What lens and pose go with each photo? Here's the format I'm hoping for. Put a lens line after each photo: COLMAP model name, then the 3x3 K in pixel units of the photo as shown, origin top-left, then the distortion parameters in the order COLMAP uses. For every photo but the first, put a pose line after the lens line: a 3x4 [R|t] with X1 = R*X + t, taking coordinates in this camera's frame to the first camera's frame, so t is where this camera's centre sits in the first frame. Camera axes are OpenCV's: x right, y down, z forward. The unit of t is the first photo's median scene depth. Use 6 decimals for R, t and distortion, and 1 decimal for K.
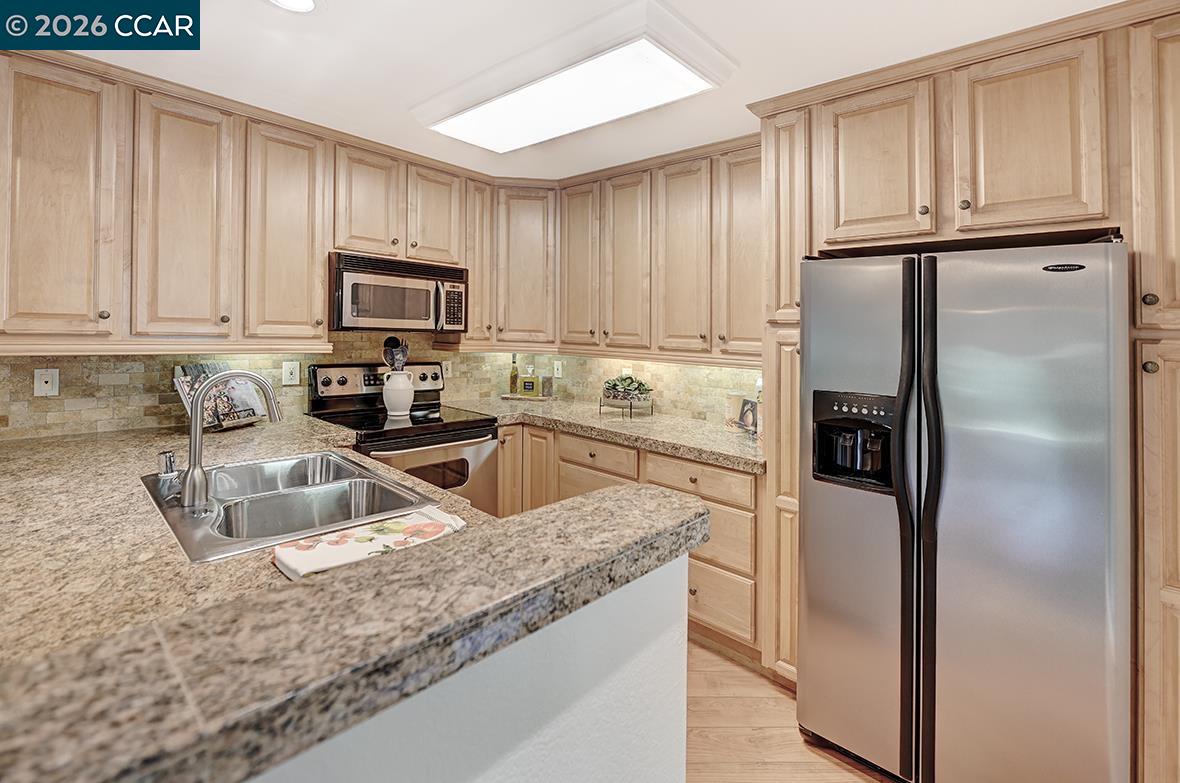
lens RADIAL K [[534.9, 0, 583.9], [0, 534.9, 333.7], [0, 0, 1]] dist [-0.003162, -0.000266]
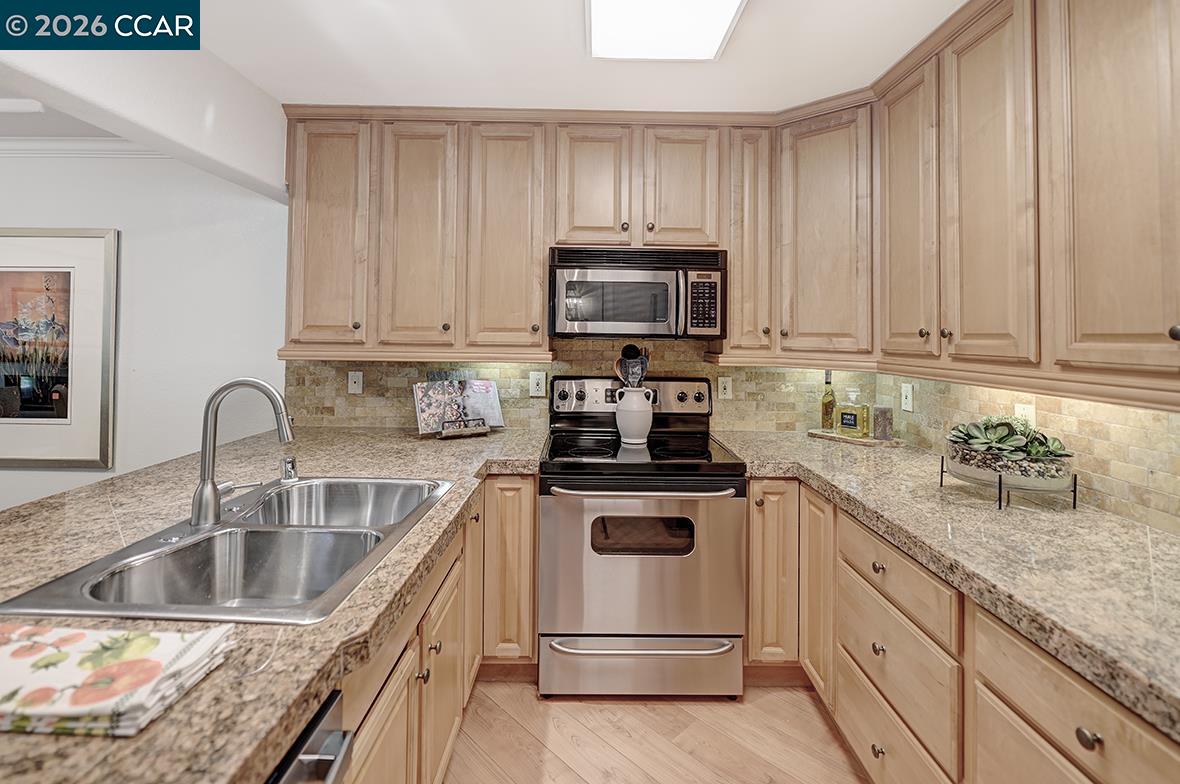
lens RADIAL K [[525.4, 0, 593.9], [0, 525.4, 339.2], [0, 0, 1]] dist [-0.002534, -0.000356]
pose [[0.689951, -0.016433, -0.723670, 0.179424], [0.004395, 0.999819, -0.018513, 0.011816], [0.723843, 0.009593, 0.689898, 0.404863]]
